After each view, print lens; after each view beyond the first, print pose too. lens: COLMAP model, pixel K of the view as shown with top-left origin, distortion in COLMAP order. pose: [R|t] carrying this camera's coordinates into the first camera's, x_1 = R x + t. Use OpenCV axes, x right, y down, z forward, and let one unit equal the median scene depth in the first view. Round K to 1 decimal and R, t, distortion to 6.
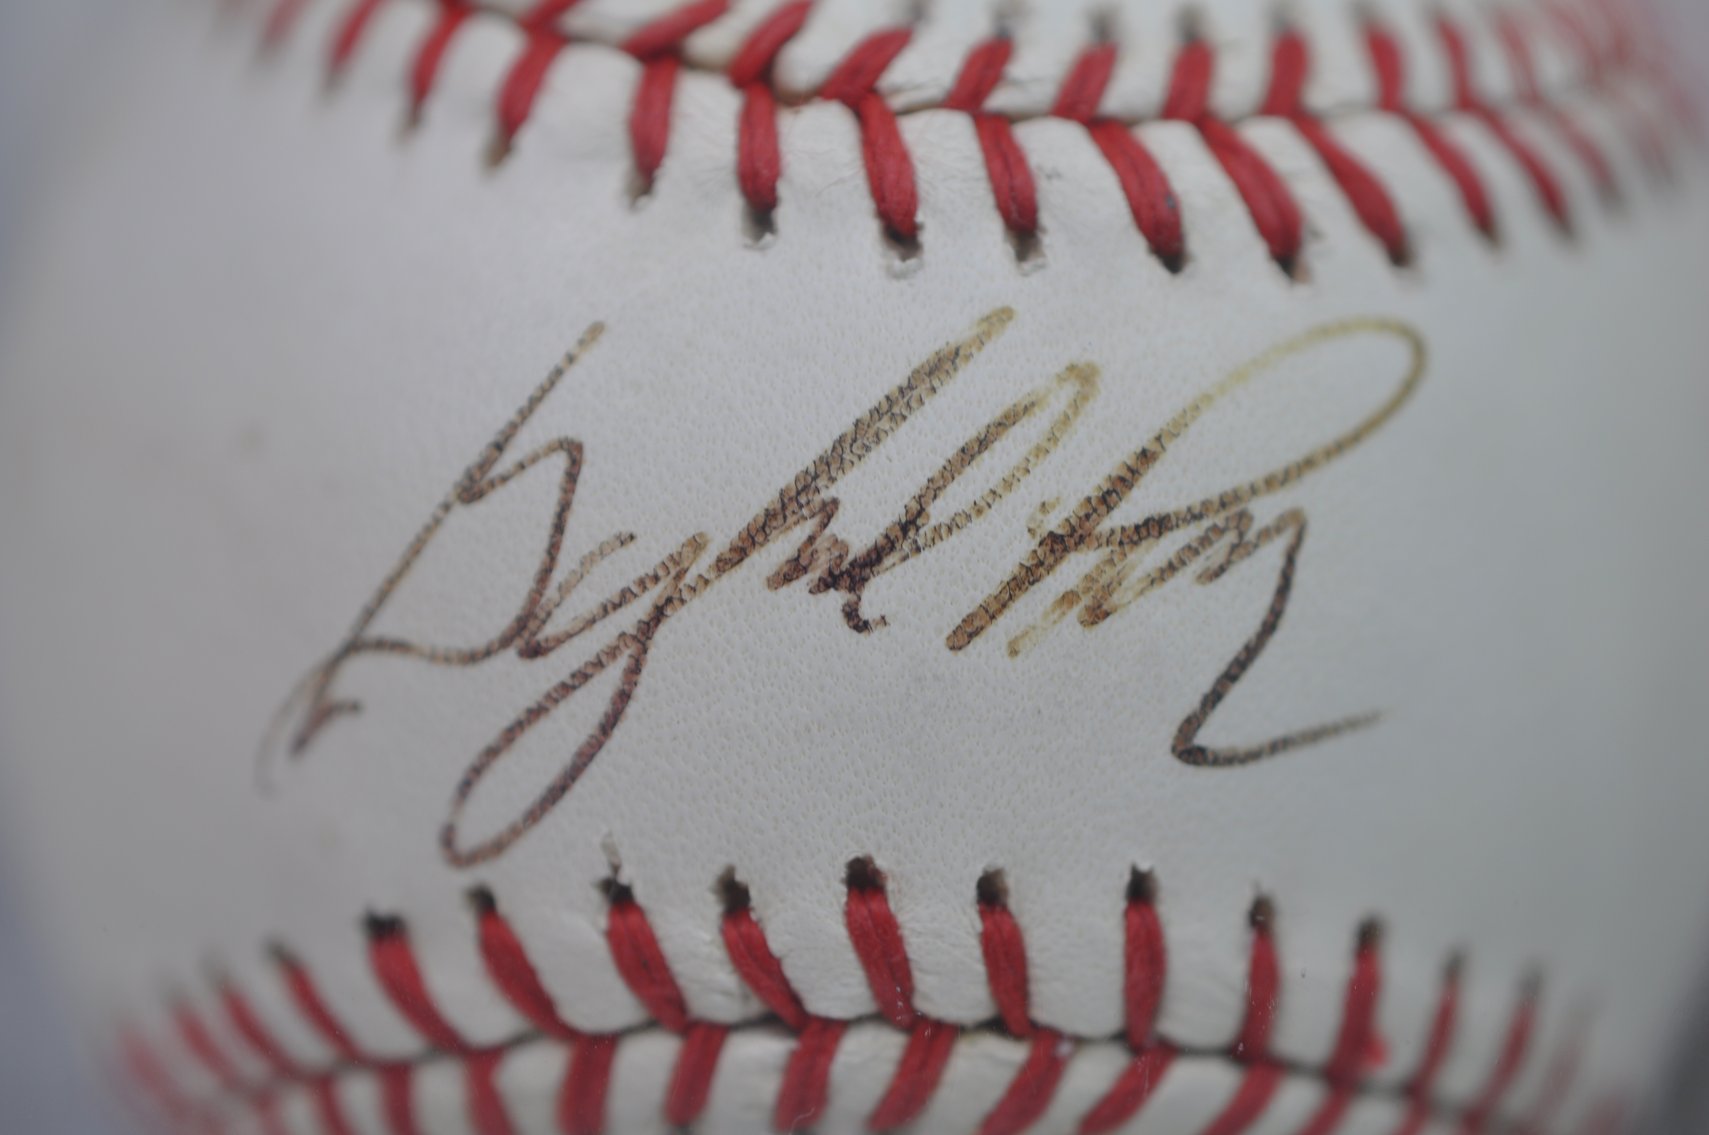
lens RADIAL K [[3589.6, 0, 851.1], [0, 3589.6, 571.9], [0, 0, 1]] dist [0.151498, 0.000000]
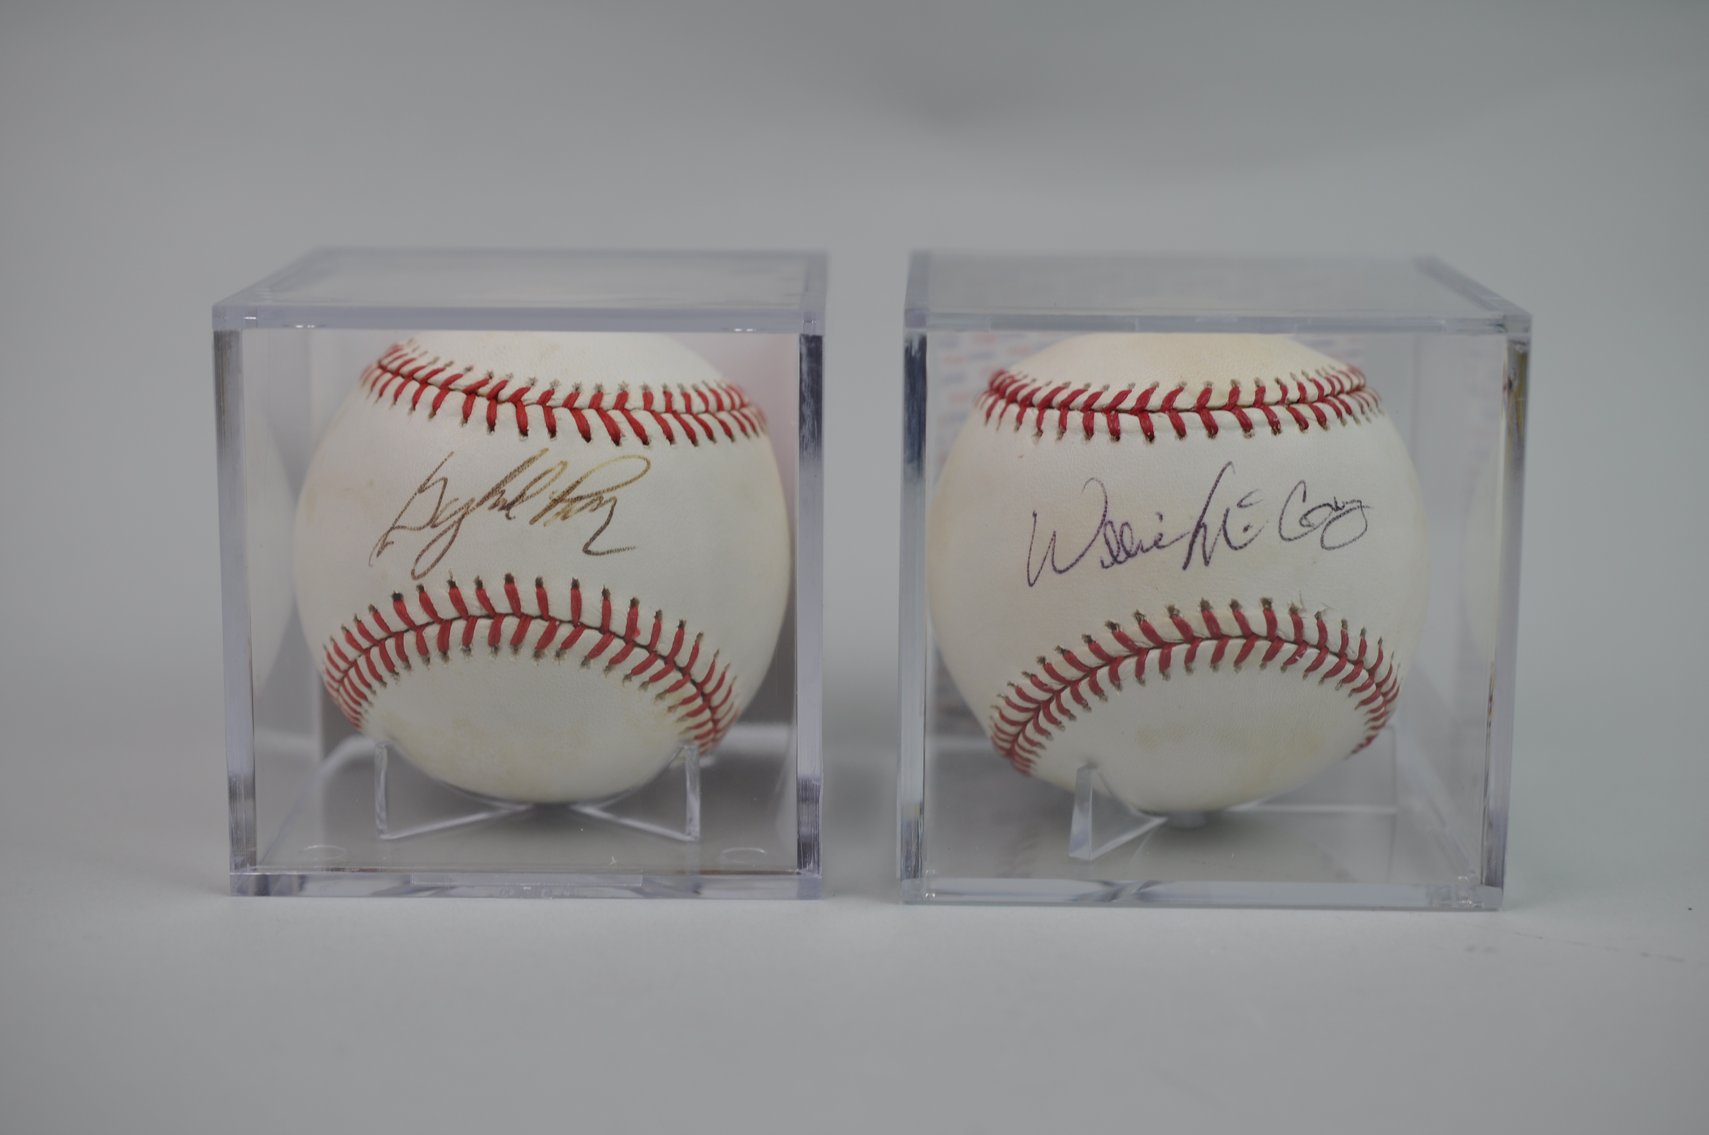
lens RADIAL K [[3589.6, 0, 861.2], [0, 3589.6, 567.9], [0, 0, 1]] dist [0.151498, 0.000000]
pose [[0.999350, 0.013754, -0.033335, 0.556226], [-0.019835, 0.981656, -0.189628, 0.862641], [0.030116, 0.190165, 0.981290, -3.136495]]
